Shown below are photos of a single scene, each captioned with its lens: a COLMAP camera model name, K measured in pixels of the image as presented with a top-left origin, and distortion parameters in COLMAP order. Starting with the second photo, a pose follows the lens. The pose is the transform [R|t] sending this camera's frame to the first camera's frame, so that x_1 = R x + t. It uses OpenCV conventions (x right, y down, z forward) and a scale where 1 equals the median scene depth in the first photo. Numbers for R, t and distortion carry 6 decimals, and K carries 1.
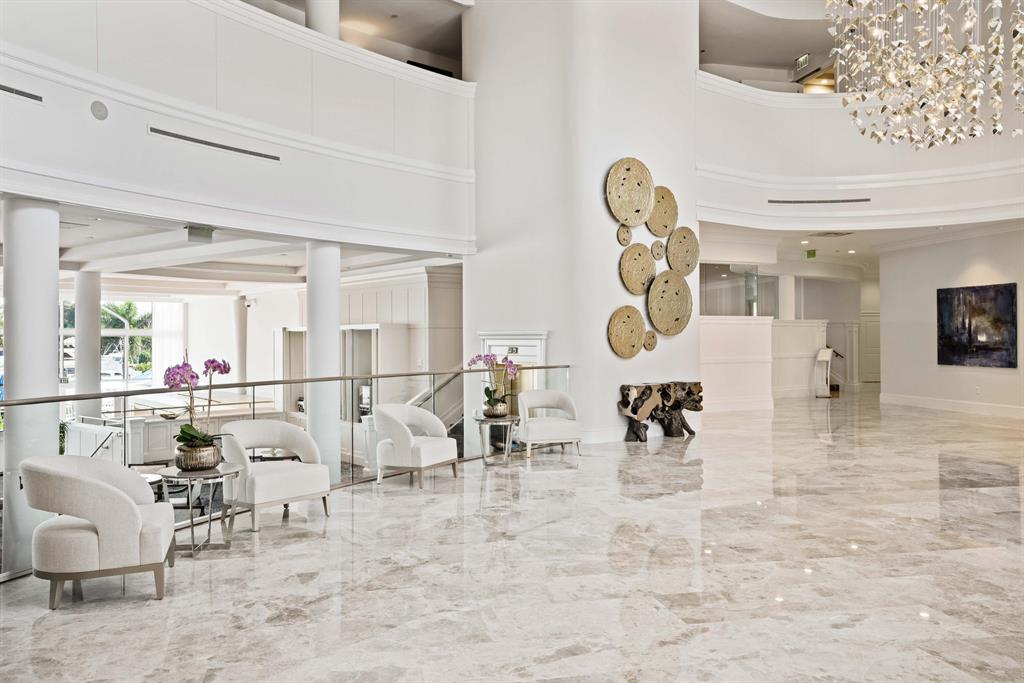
lens RADIAL K [[820.9, 0, 513.7], [0, 820.9, 344.7], [0, 0, 1]] dist [0.021668, -0.013809]
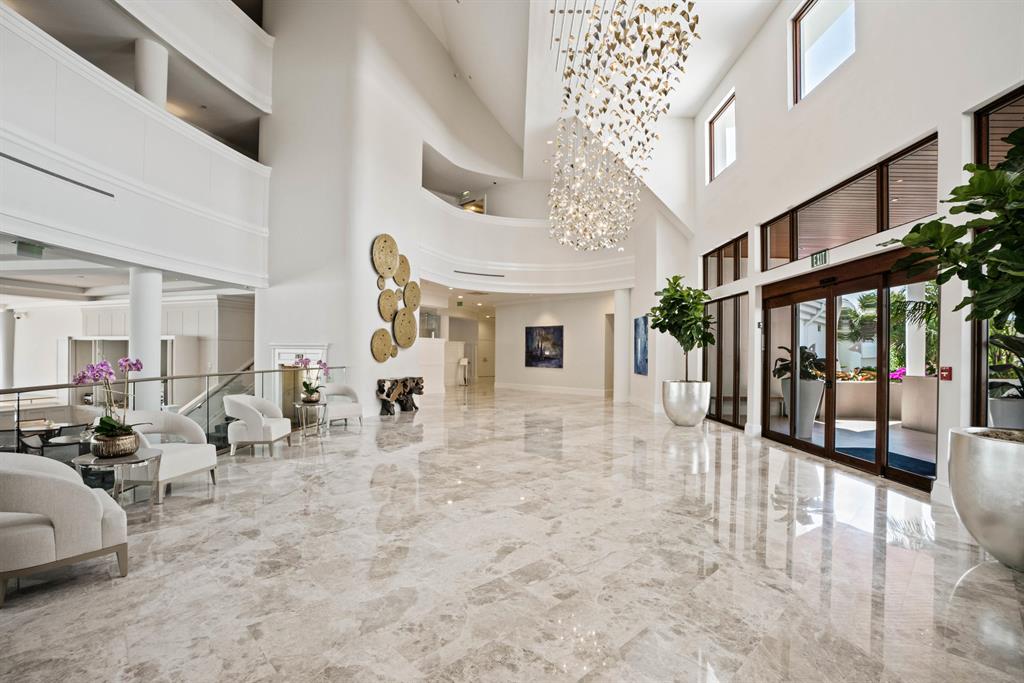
lens RADIAL K [[487.5, 0, 533.0], [0, 487.5, 356.7], [0, 0, 1]] dist [-0.028441, 0.006846]
pose [[0.851232, 0.008559, 0.524719, -0.099151], [-0.008999, 0.999958, -0.001712, 0.004906], [-0.524712, -0.003265, 0.851274, 0.059975]]
